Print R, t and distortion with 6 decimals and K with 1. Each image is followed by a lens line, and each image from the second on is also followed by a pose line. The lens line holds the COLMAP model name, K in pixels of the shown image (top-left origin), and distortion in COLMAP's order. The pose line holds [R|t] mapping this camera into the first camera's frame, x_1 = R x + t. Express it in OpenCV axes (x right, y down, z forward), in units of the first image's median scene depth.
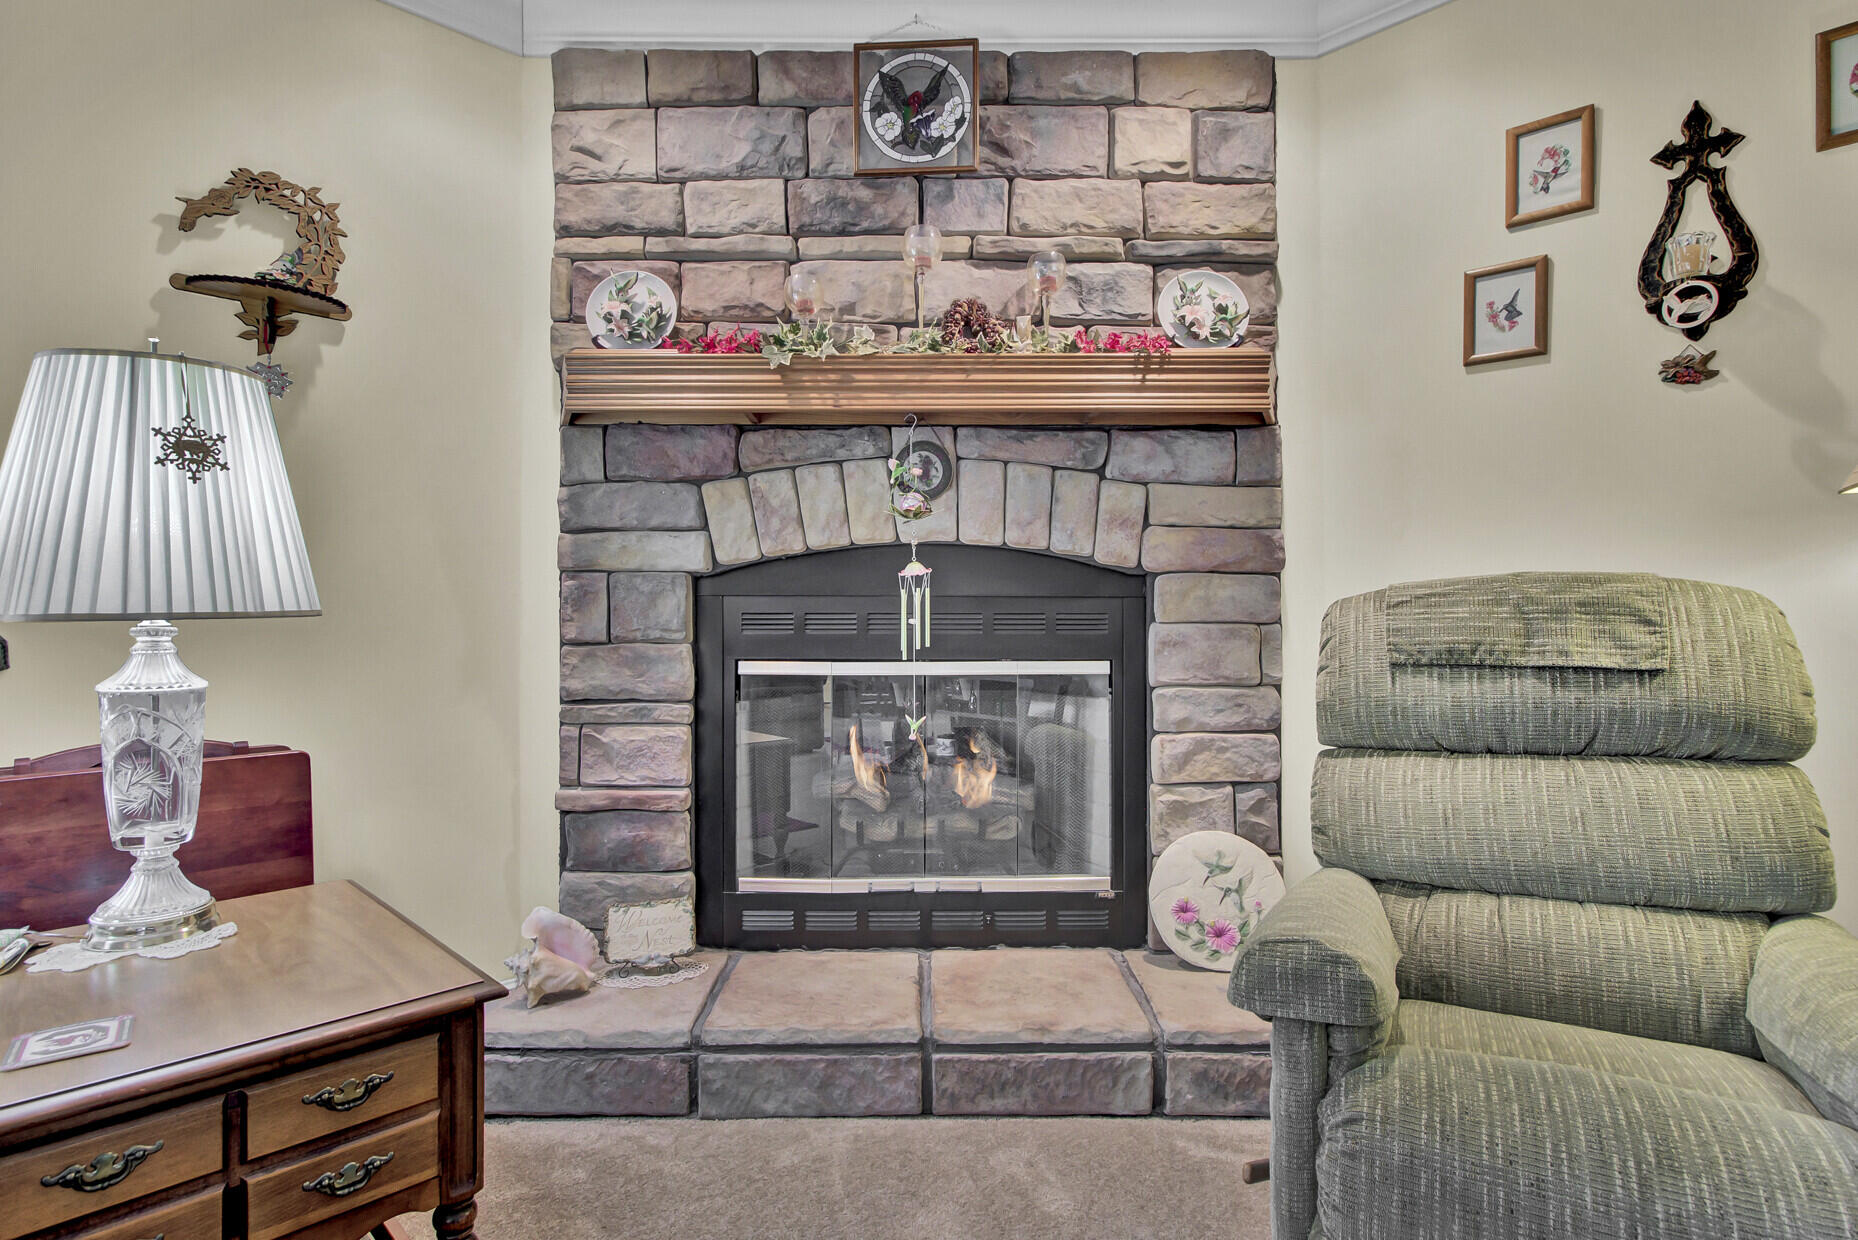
lens RADIAL K [[965.2, 0, 892.1], [0, 965.2, 601.3], [0, 0, 1]] dist [0.000813, 0.000062]
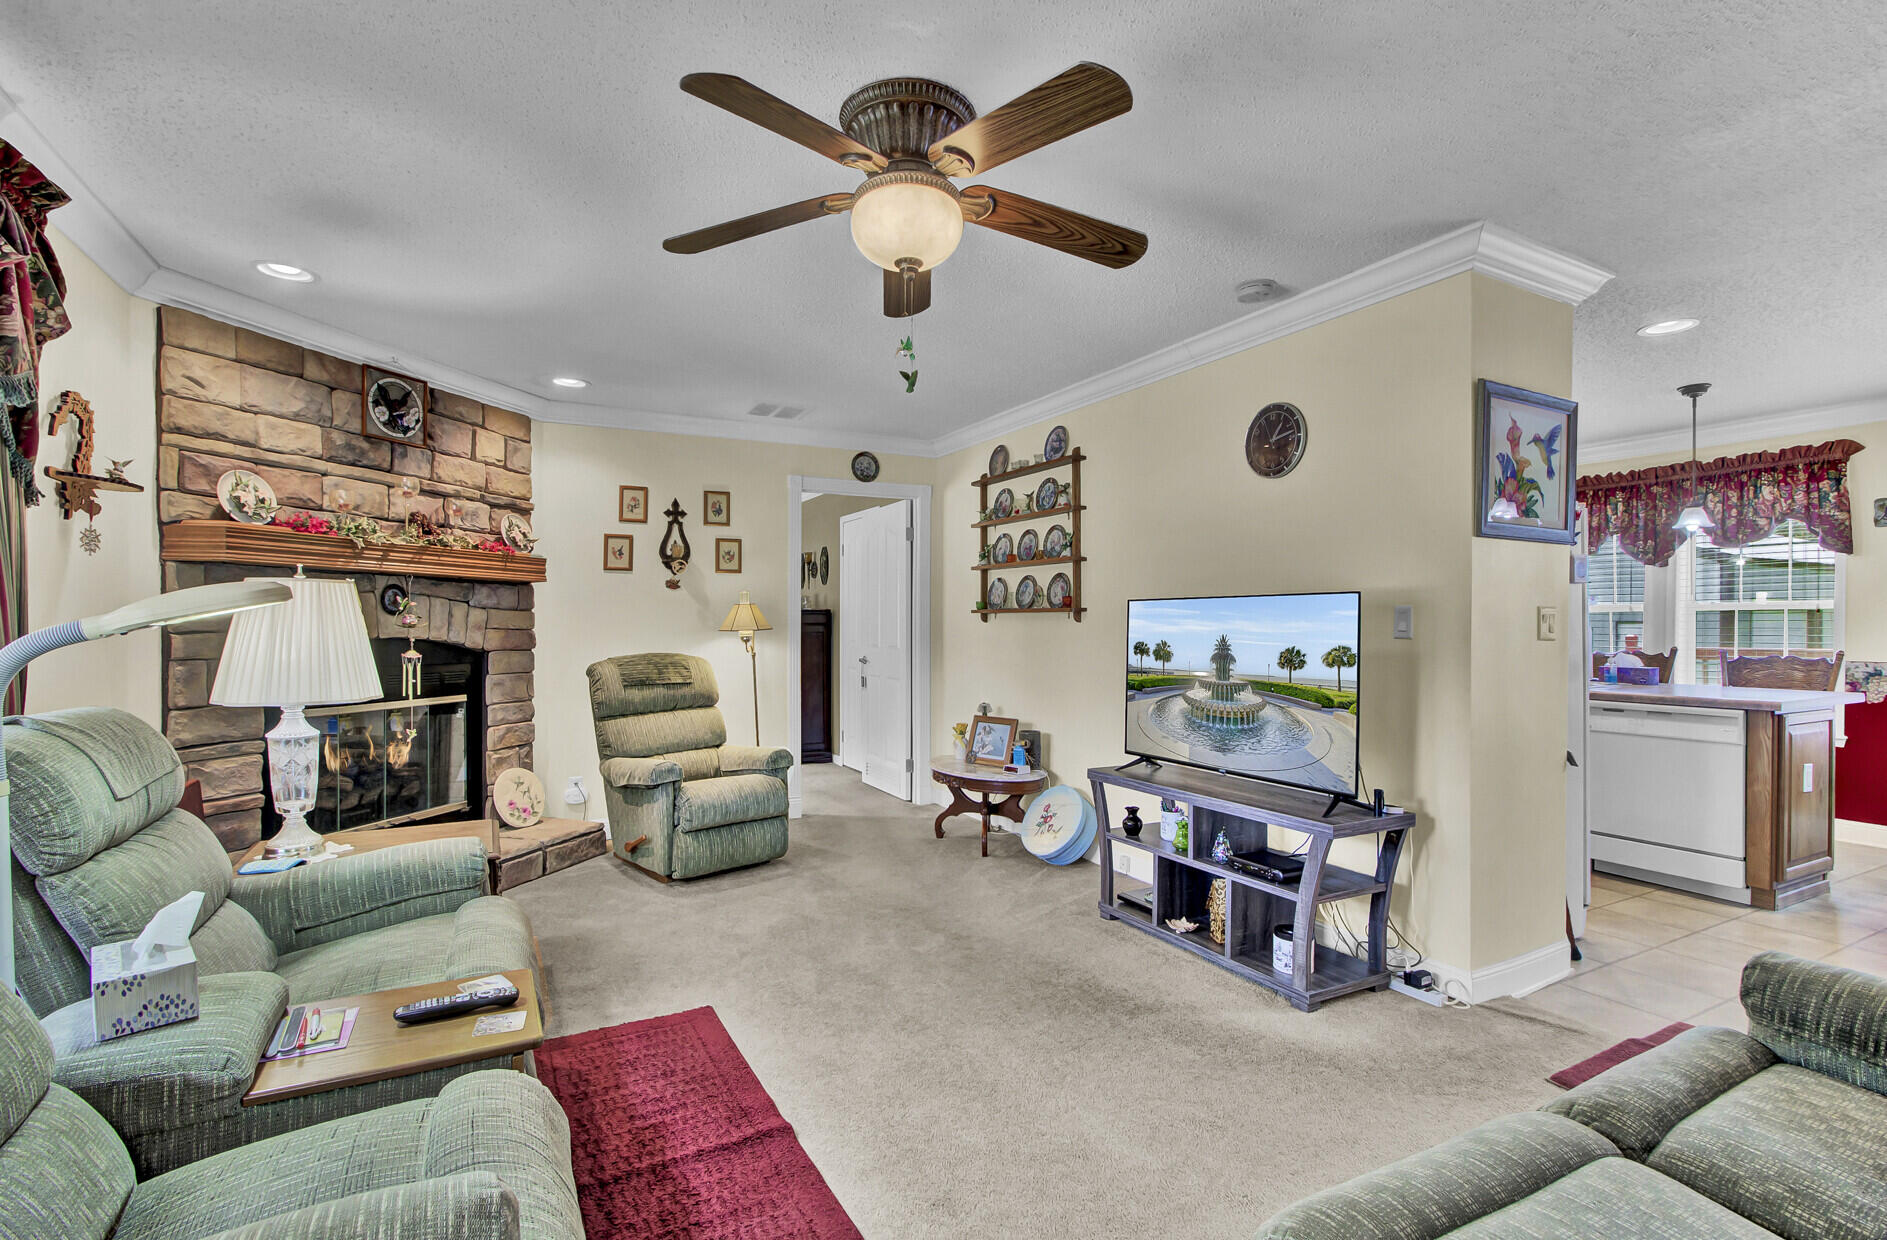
lens RADIAL K [[874.2, 0, 954.3], [0, 874.2, 623.9], [0, 0, 1]] dist [-0.001755, 0.000476]
pose [[0.279488, 0.003808, 0.960142, -1.288615], [-0.002060, 0.999992, -0.003366, -0.085336], [-0.960147, -0.001037, 0.279493, -0.515165]]
